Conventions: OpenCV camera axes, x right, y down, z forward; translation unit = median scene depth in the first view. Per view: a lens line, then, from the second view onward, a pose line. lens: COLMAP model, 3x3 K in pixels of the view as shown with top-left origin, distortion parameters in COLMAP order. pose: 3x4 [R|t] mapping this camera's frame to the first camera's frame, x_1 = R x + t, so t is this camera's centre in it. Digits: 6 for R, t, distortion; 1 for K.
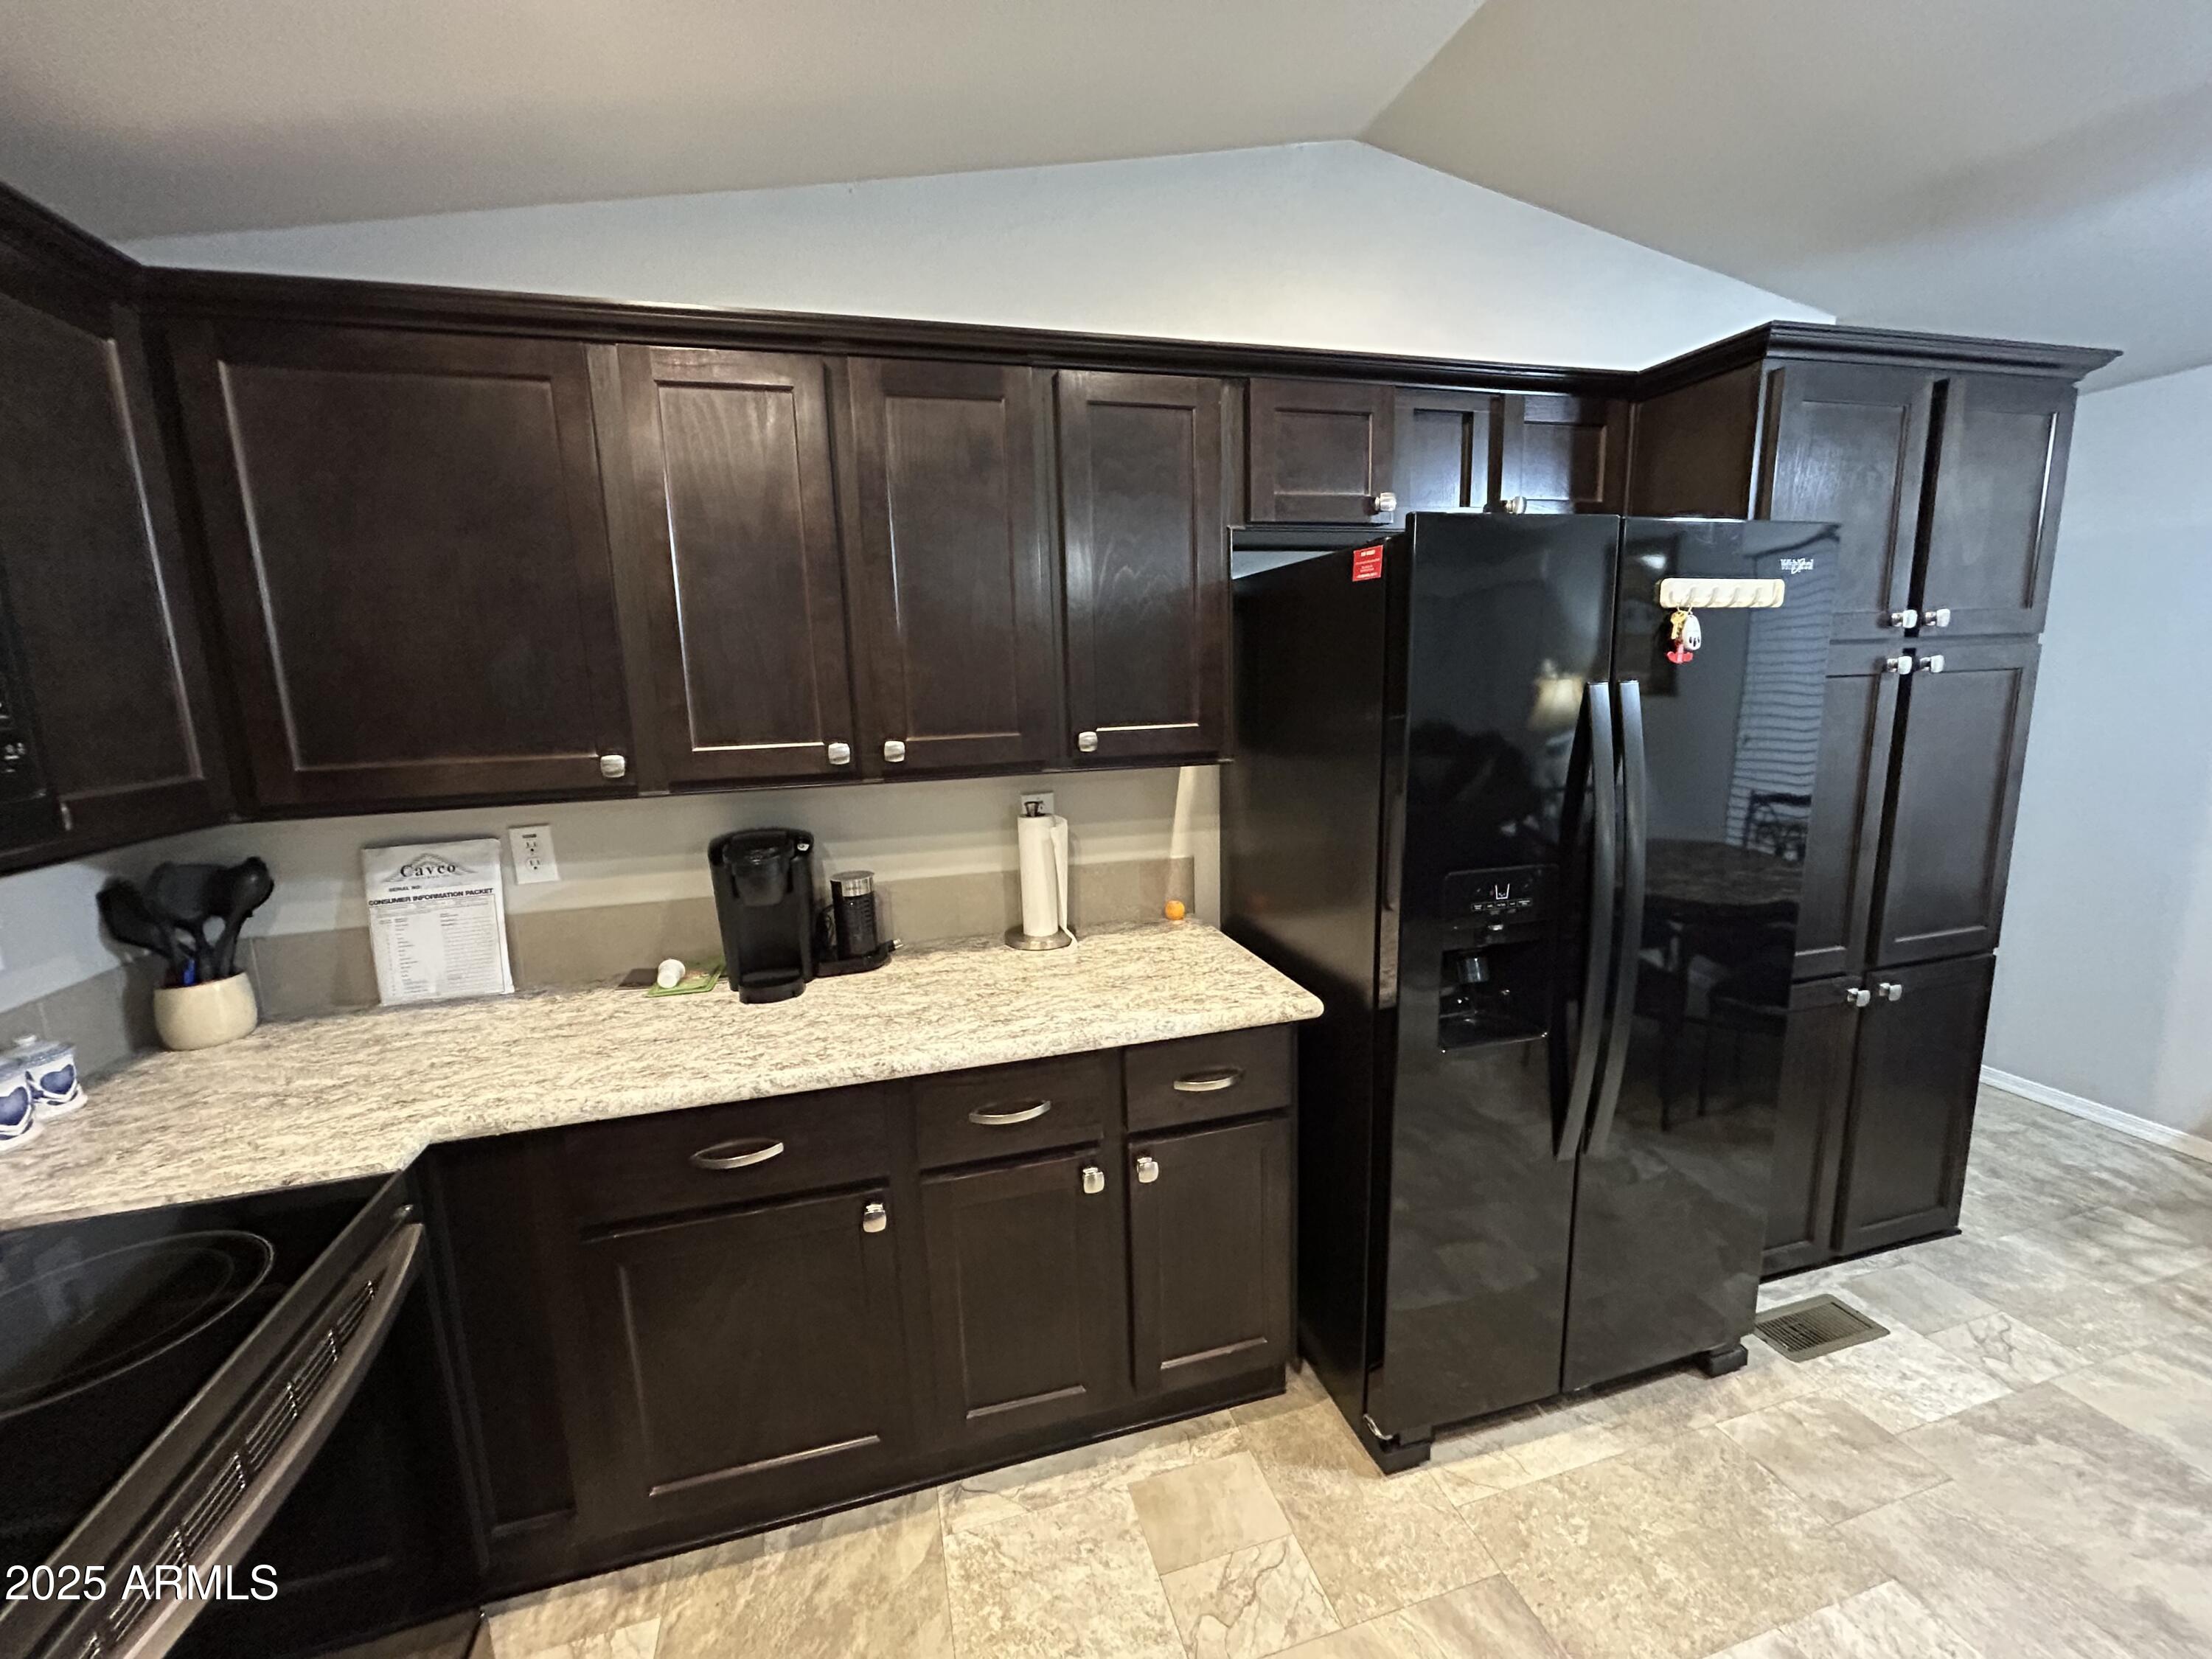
lens RADIAL K [[888.8, 0, 1101.1], [0, 888.8, 823.5], [0, 0, 1]] dist [-0.007707, 0.000462]
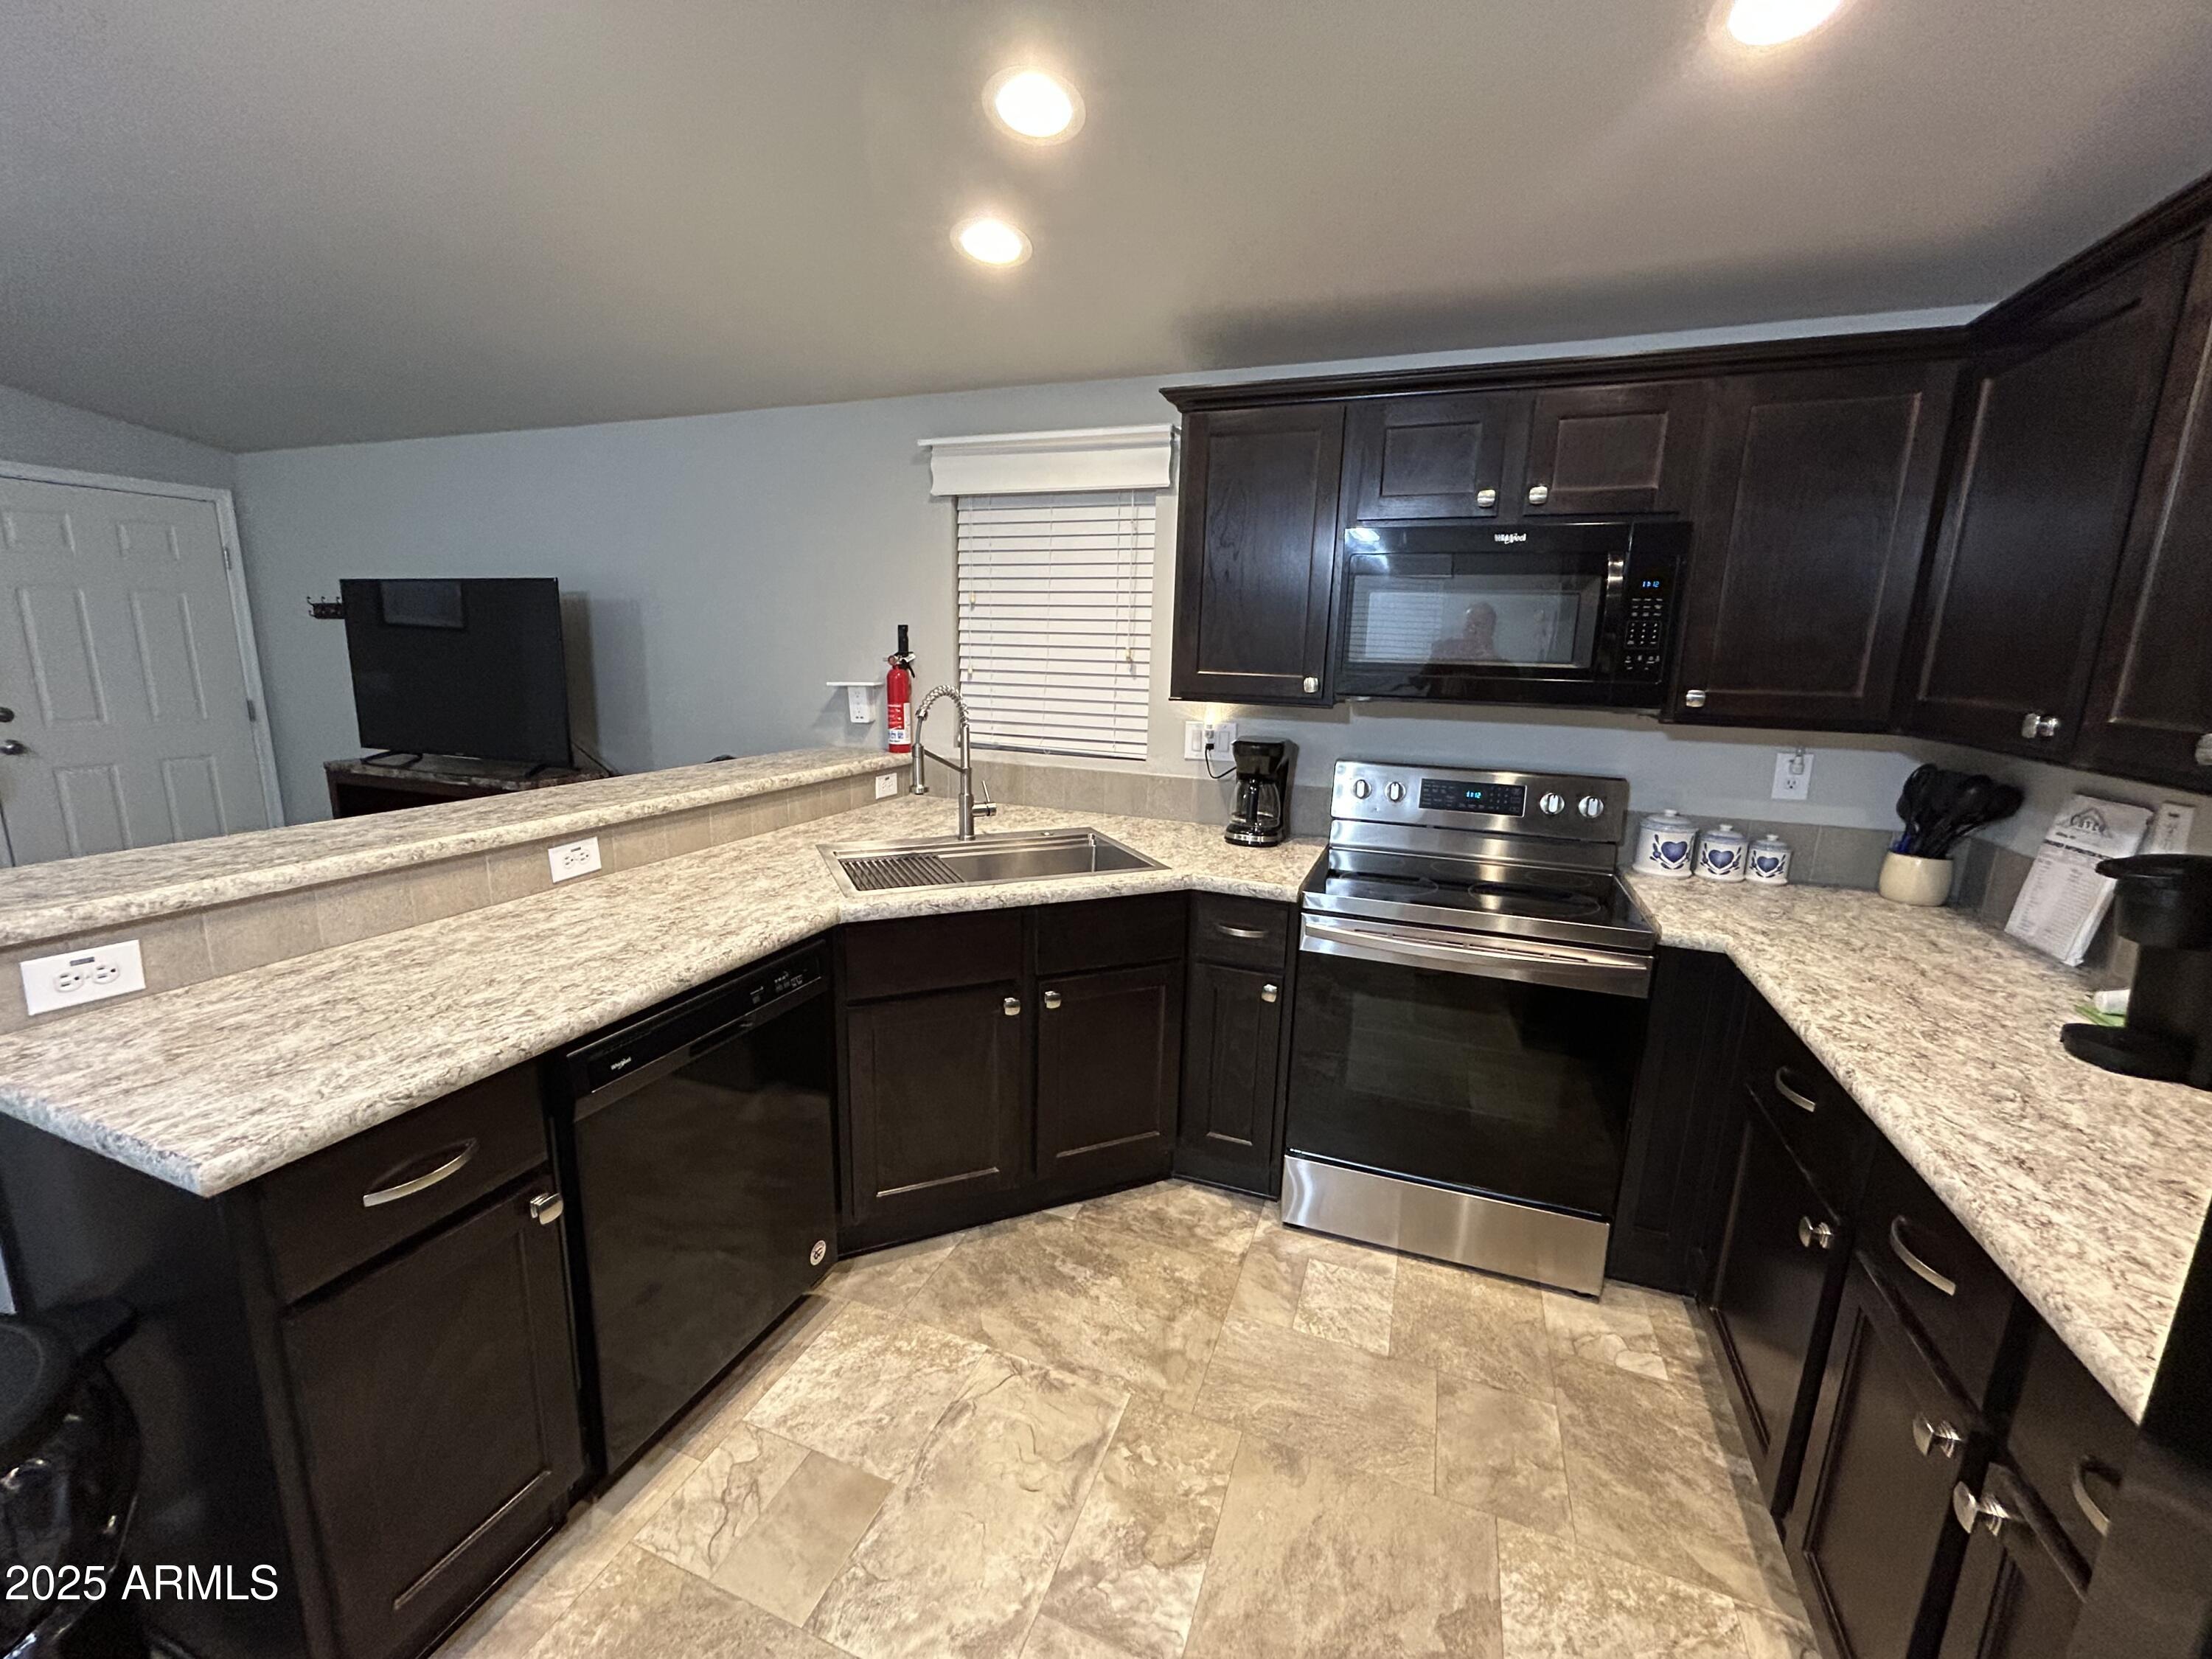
lens RADIAL K [[888.8, 0, 1106.9], [0, 888.8, 824.2], [0, 0, 1]] dist [-0.007707, 0.000462]
pose [[-0.602638, 0.178802, -0.777725, 0.796761], [-0.132928, 0.938468, 0.318760, -0.136913], [0.786866, 0.295478, -0.541789, 0.789582]]
